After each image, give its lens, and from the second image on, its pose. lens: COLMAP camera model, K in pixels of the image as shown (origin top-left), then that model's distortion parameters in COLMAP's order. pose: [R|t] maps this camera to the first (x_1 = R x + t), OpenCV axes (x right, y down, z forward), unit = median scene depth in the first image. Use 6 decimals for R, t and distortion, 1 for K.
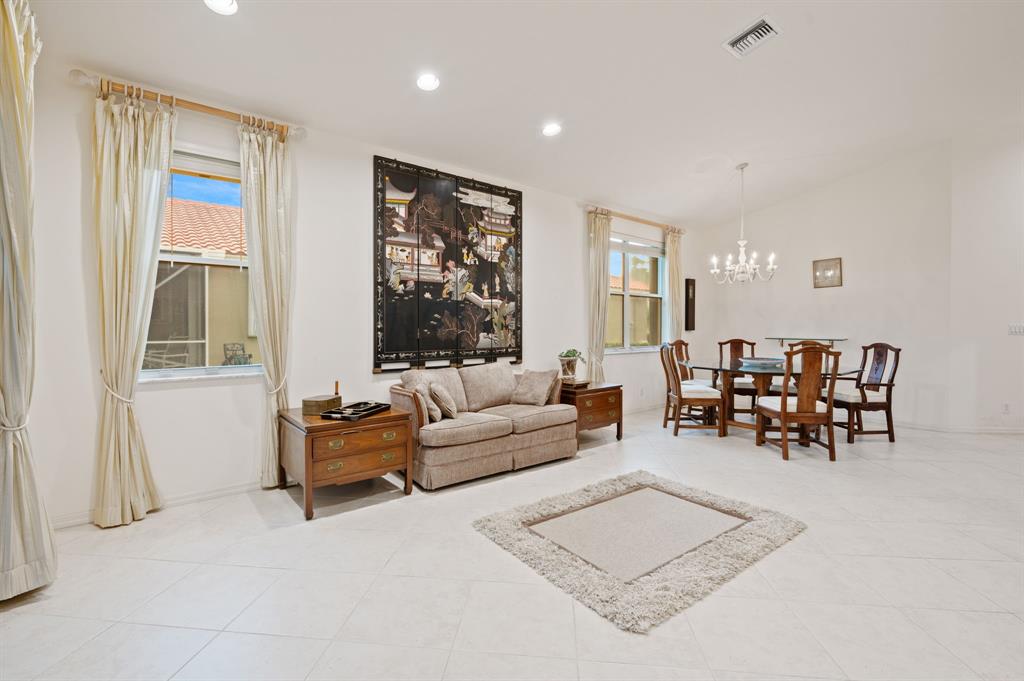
lens RADIAL K [[446.5, 0, 509.6], [0, 446.5, 331.1], [0, 0, 1]] dist [0.000910, 0.000142]
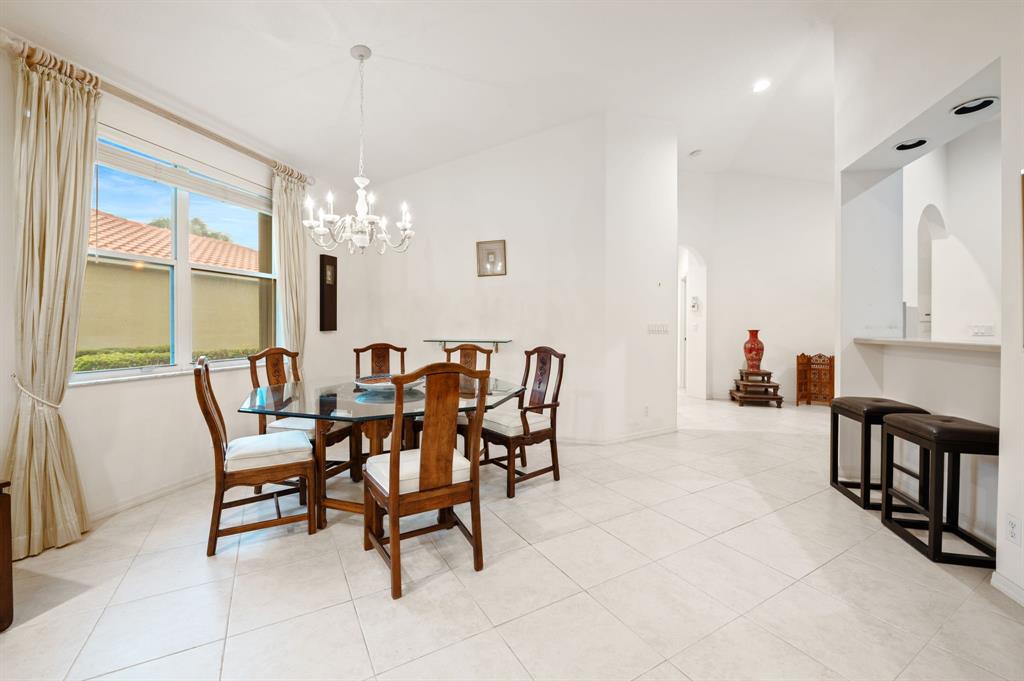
lens RADIAL K [[429.0, 0, 509.6], [0, 429.0, 330.5], [0, 0, 1]] dist [-0.001750, -0.000151]
pose [[0.815583, -0.005929, 0.578610, 0.369813], [0.006918, 0.999976, 0.000497, -0.000954], [-0.578599, 0.003597, 0.815604, 0.449396]]
